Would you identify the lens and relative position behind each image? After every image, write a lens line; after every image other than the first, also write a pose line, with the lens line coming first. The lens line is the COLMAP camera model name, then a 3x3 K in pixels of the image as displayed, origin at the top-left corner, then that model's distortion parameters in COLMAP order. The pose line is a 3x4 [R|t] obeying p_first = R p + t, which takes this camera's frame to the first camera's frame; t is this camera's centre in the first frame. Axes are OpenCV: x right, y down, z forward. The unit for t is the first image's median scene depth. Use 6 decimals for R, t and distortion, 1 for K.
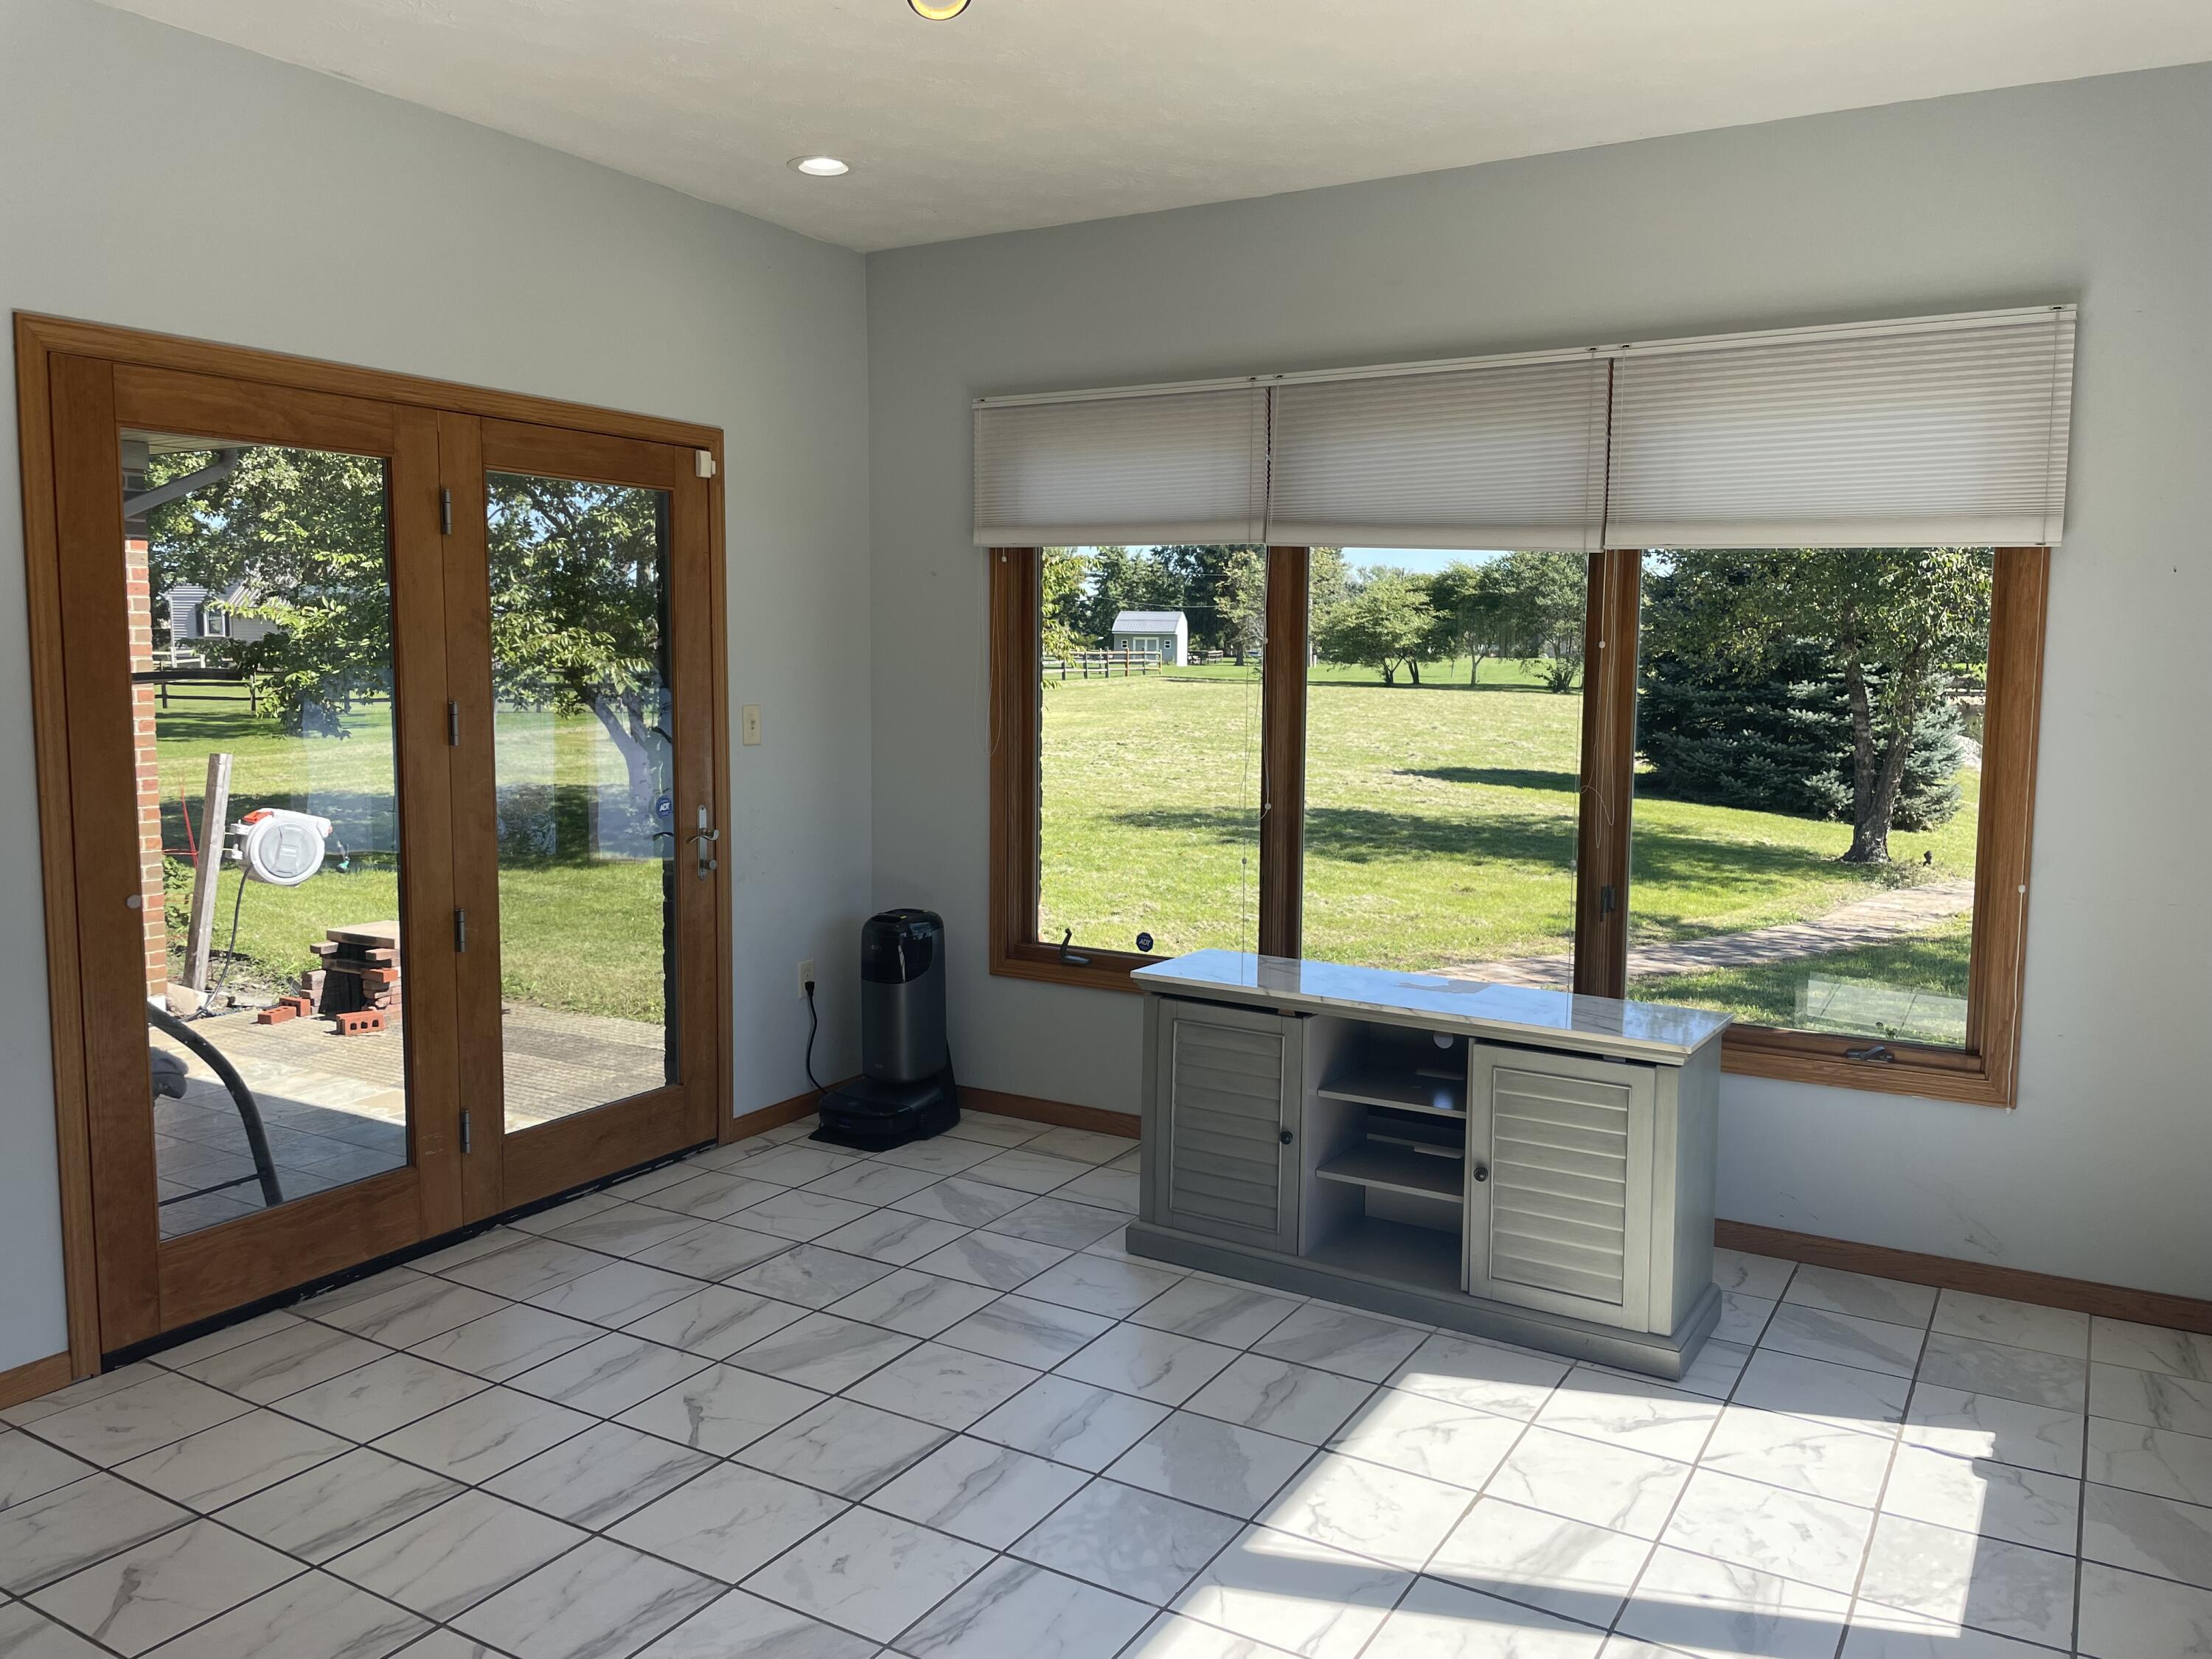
lens RADIAL K [[1677.4, 0, 1069.1], [0, 1677.4, 780.8], [0, 0, 1]] dist [0.069383, -0.057196]
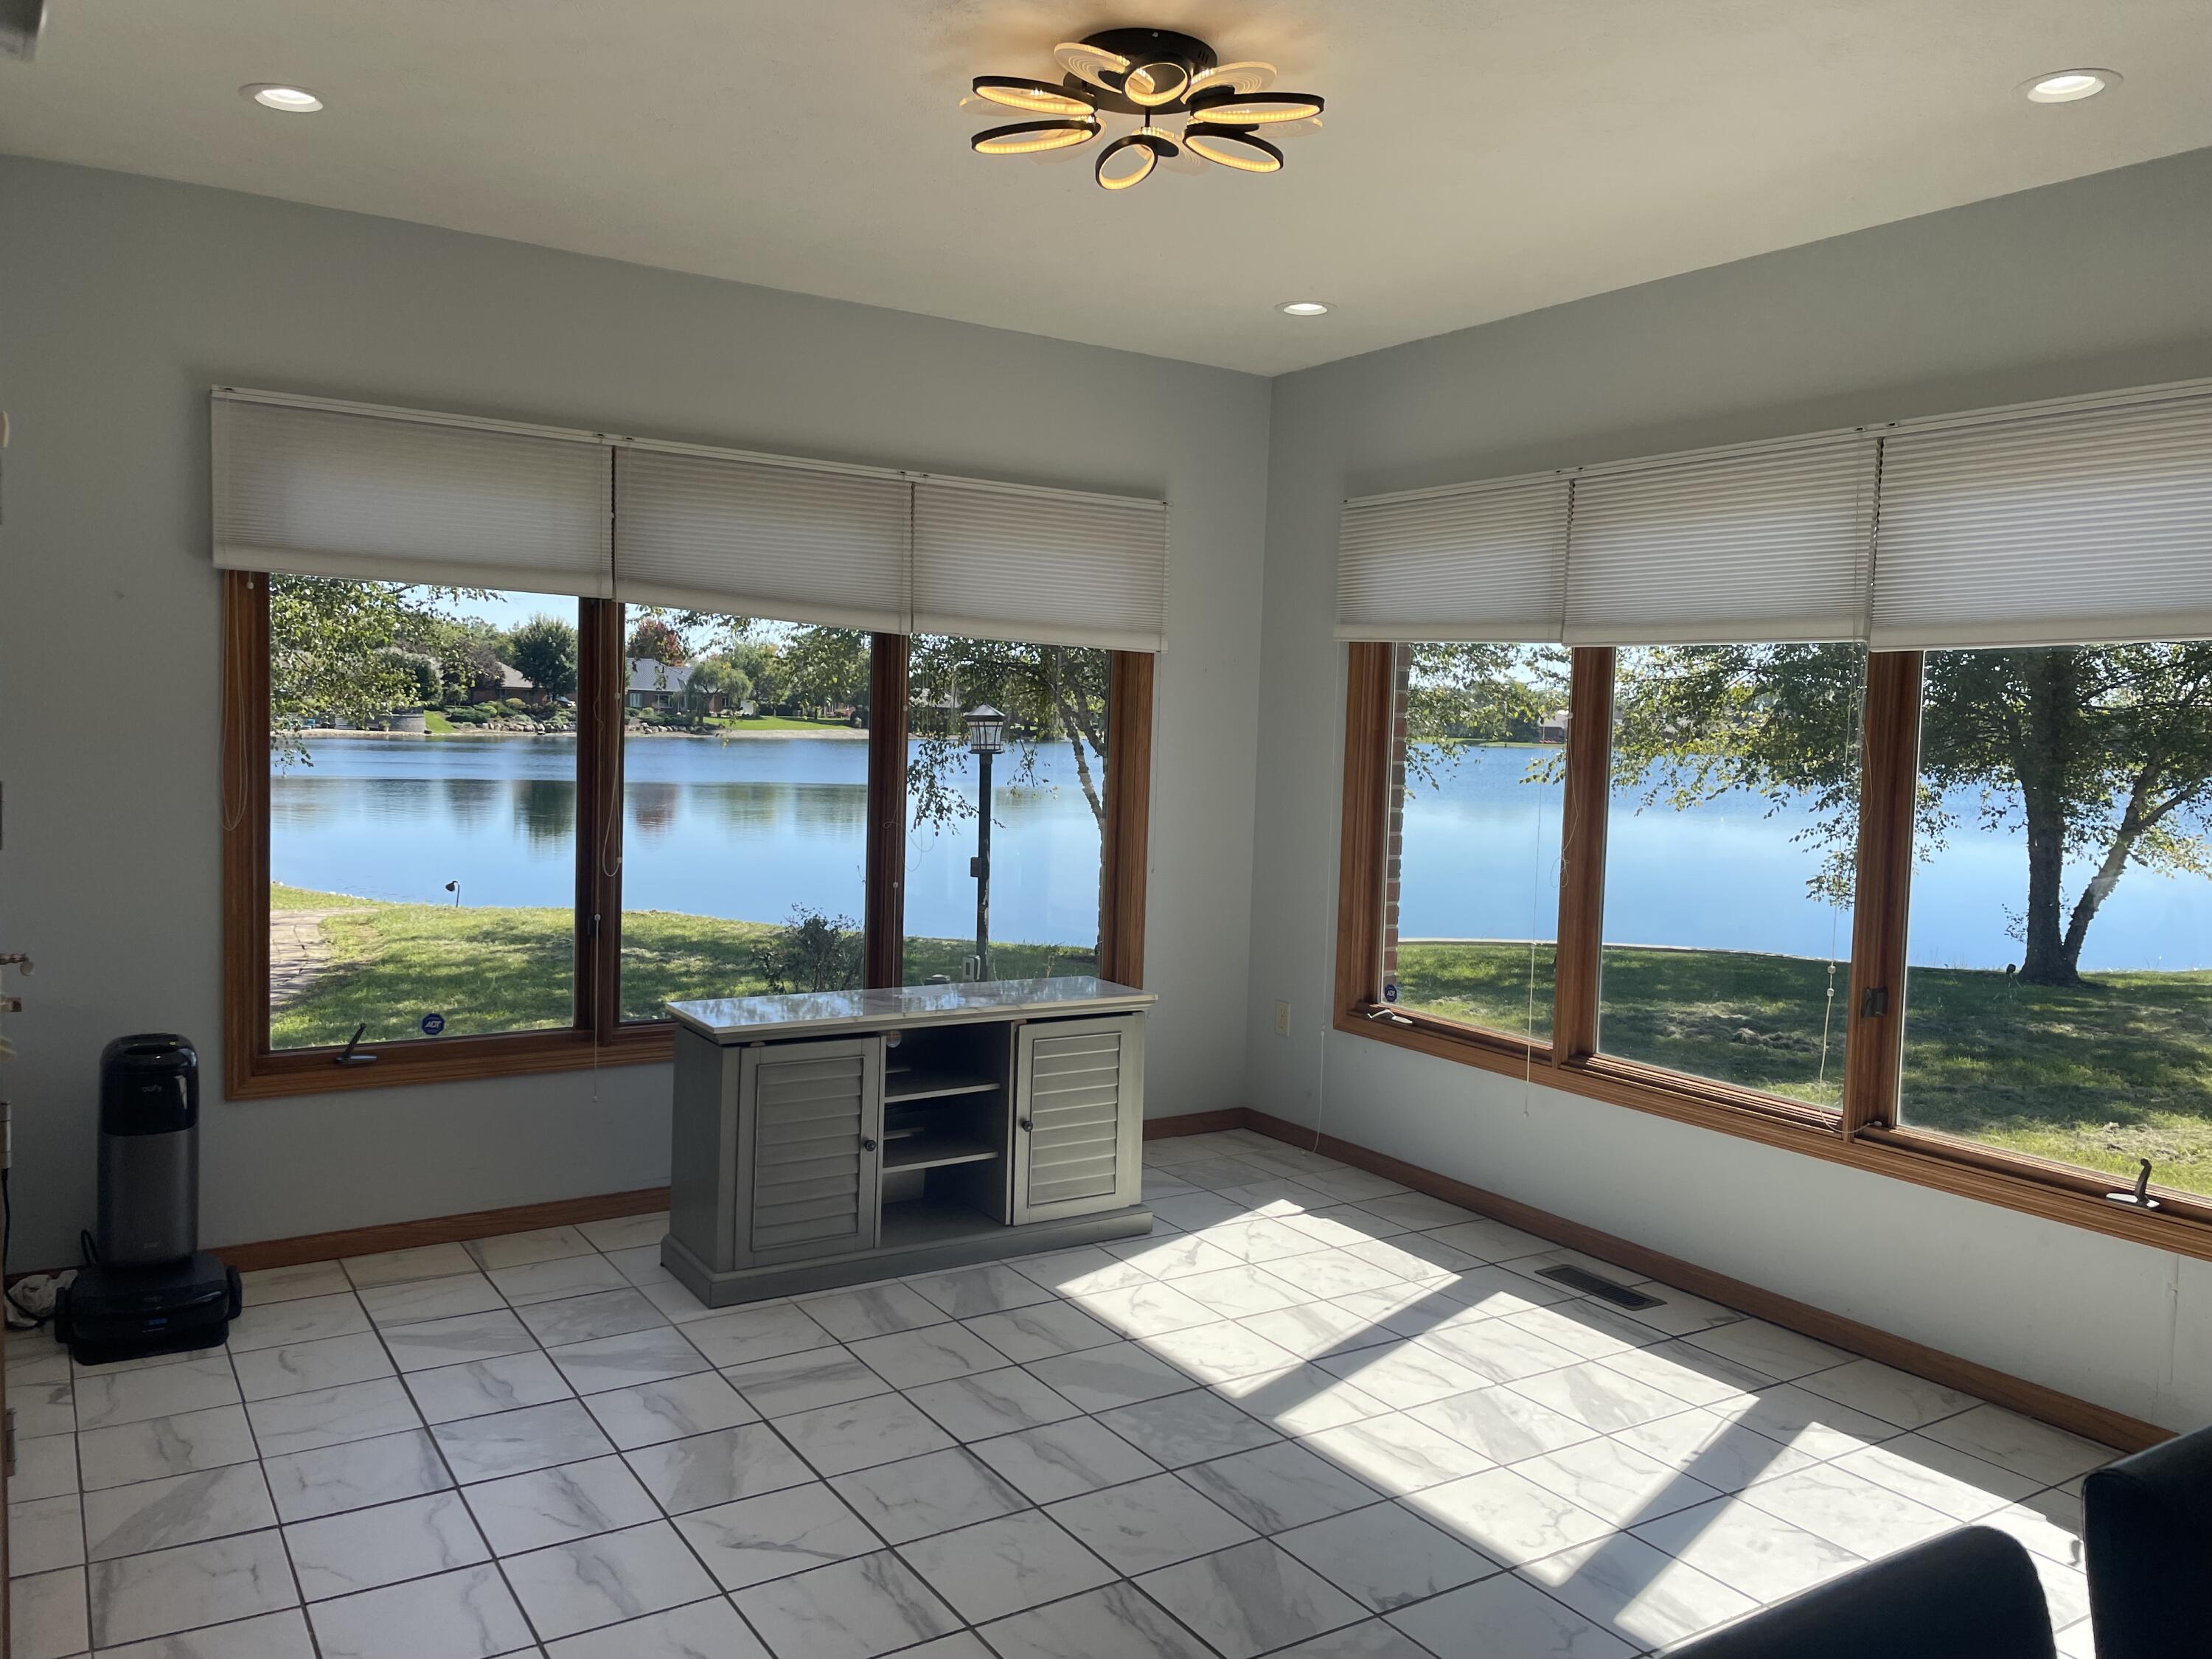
lens RADIAL K [[1677.4, 0, 1072.1], [0, 1677.4, 785.4], [0, 0, 1]] dist [0.069383, -0.057196]
pose [[0.441686, -0.025028, 0.896821, -0.826903], [0.050976, 0.998696, 0.002765, -0.022886], [-0.895720, 0.044495, 0.442386, 0.381522]]
